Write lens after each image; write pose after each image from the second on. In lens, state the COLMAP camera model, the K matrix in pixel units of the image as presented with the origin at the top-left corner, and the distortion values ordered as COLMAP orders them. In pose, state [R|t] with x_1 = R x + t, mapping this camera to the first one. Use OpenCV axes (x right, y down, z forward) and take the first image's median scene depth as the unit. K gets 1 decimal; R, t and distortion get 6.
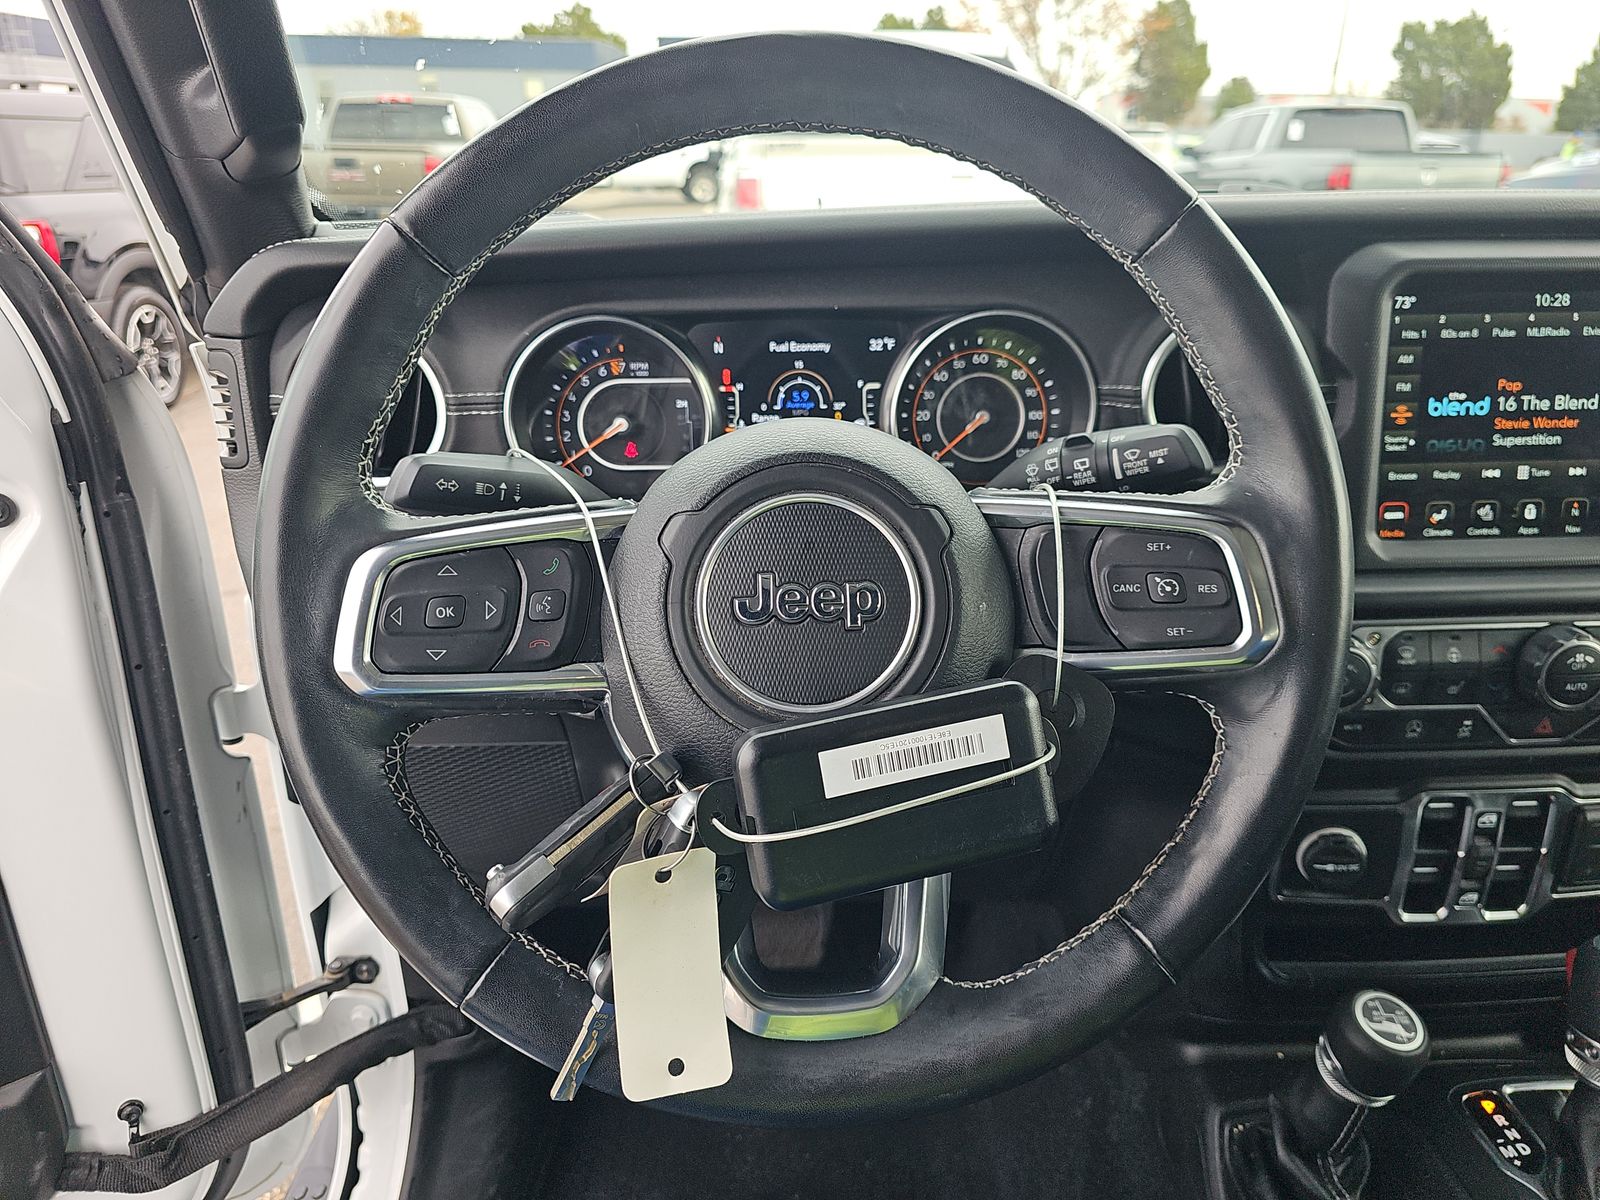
lens RADIAL K [[1077.5, 0, 808.1], [0, 1077.5, 611.8], [0, 0, 1]] dist [-0.003317, -0.005499]
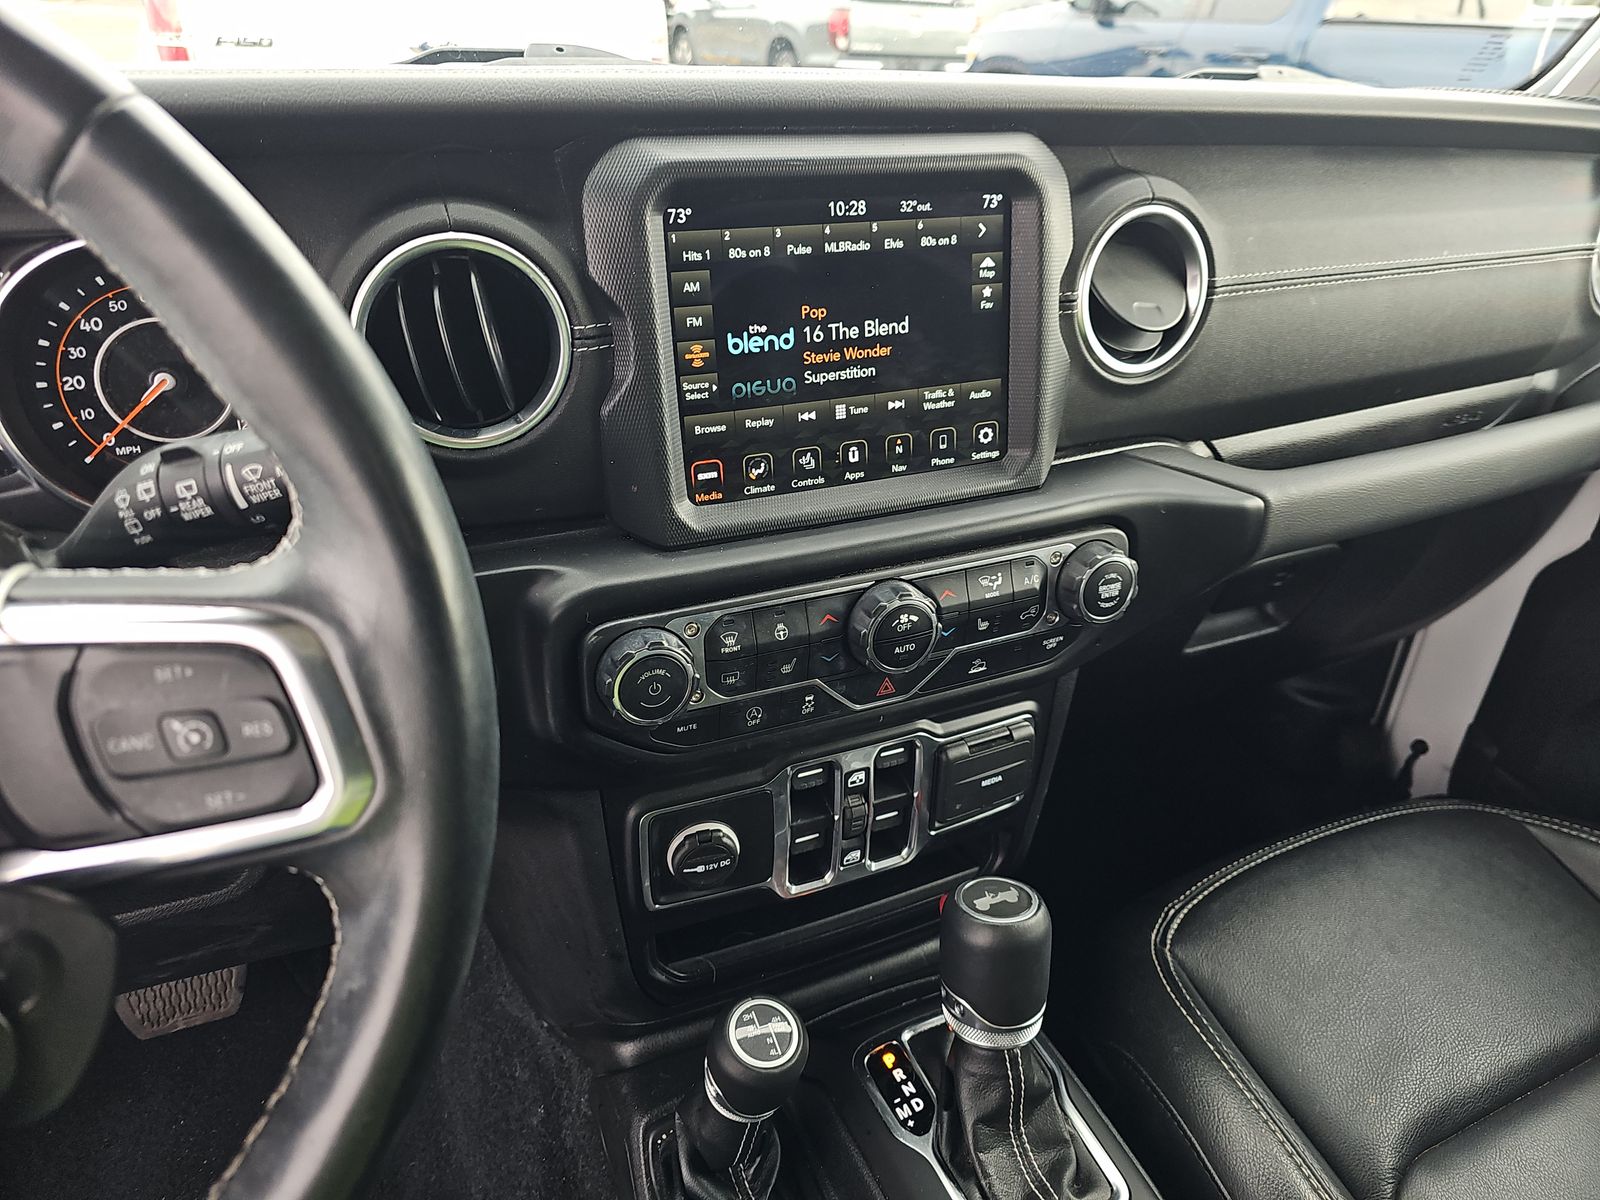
lens RADIAL K [[1032.4, 0, 800.0], [0, 1032.4, 600.0], [0, 0, 1]] dist [0.060878, -0.036636]
pose [[0.926911, -0.151083, 0.343526, 0.315093], [0.105569, 0.983390, 0.147646, -0.105433], [-0.360127, -0.100589, 0.927465, 0.203215]]
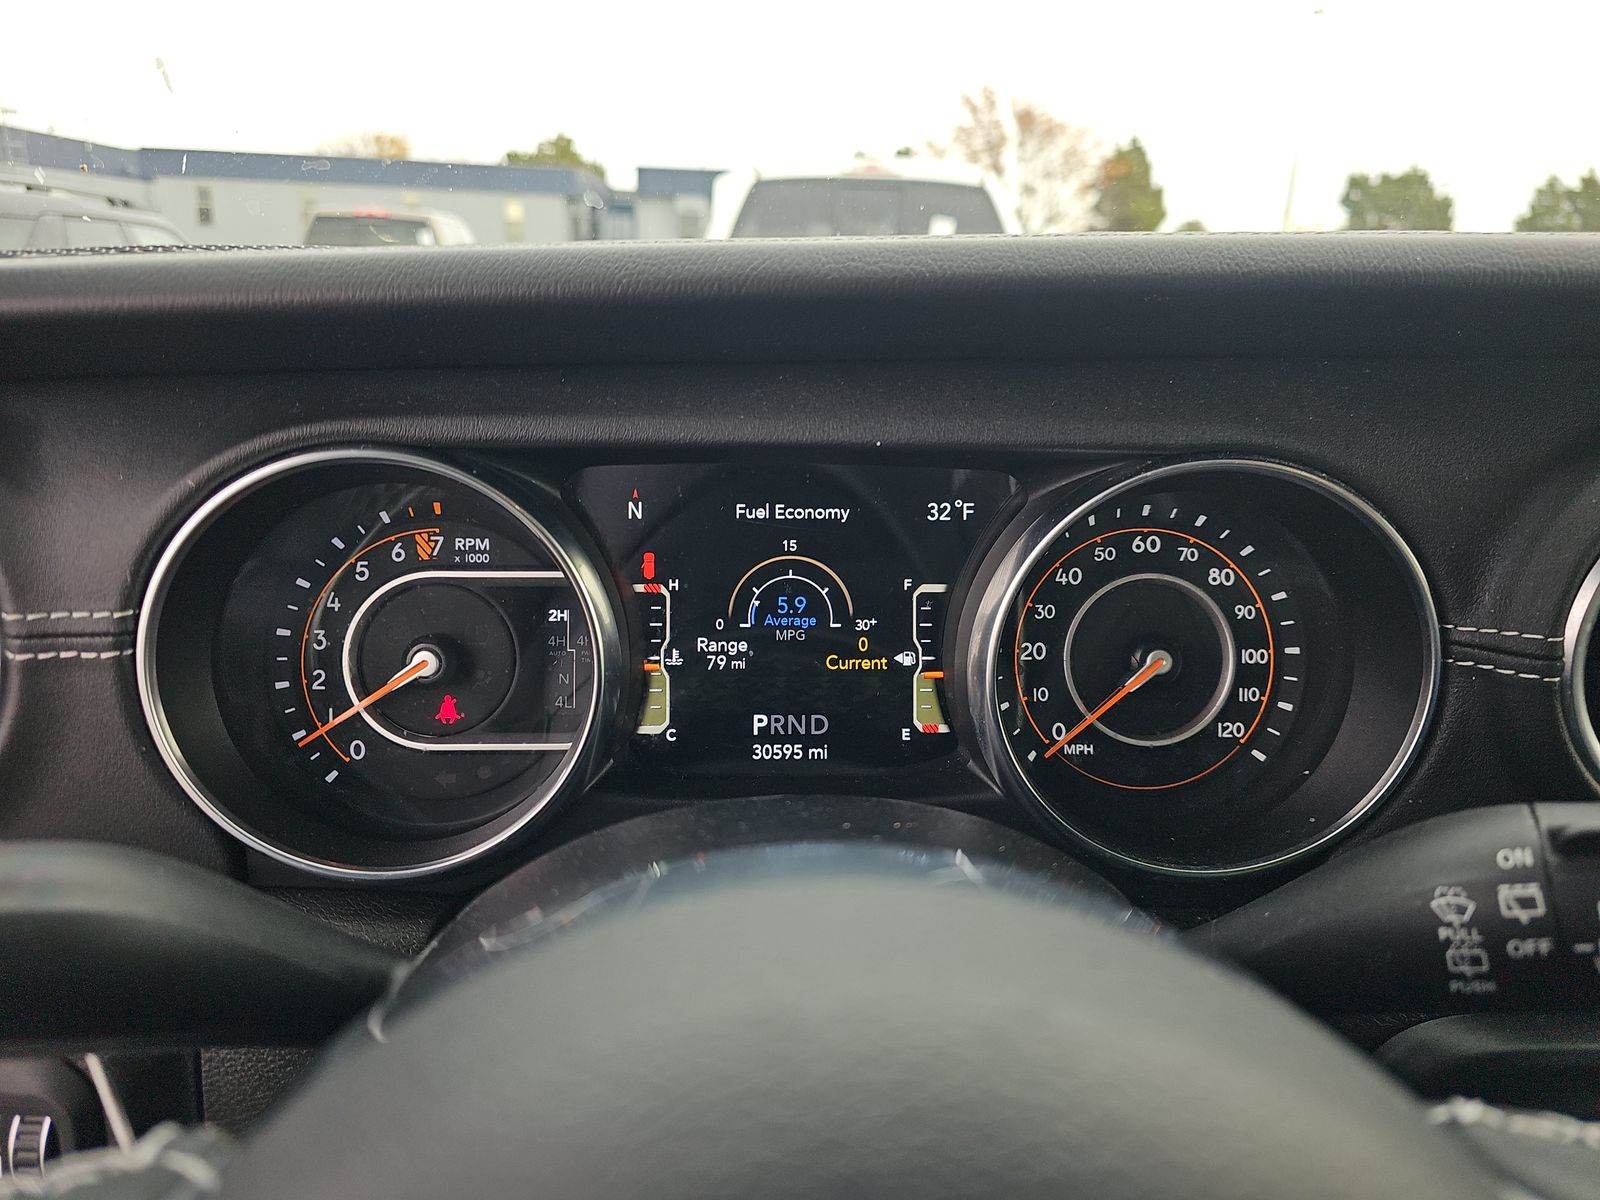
lens RADIAL K [[1057.1, 0, 804.3], [0, 1057.1, 594.2], [0, 0, 1]] dist [-0.011089, -0.005927]
pose [[0.999319, 0.020274, 0.030825, -0.018729], [-0.016567, 0.993101, -0.116086, -0.164989], [-0.032966, 0.115497, 0.992761, 0.559052]]
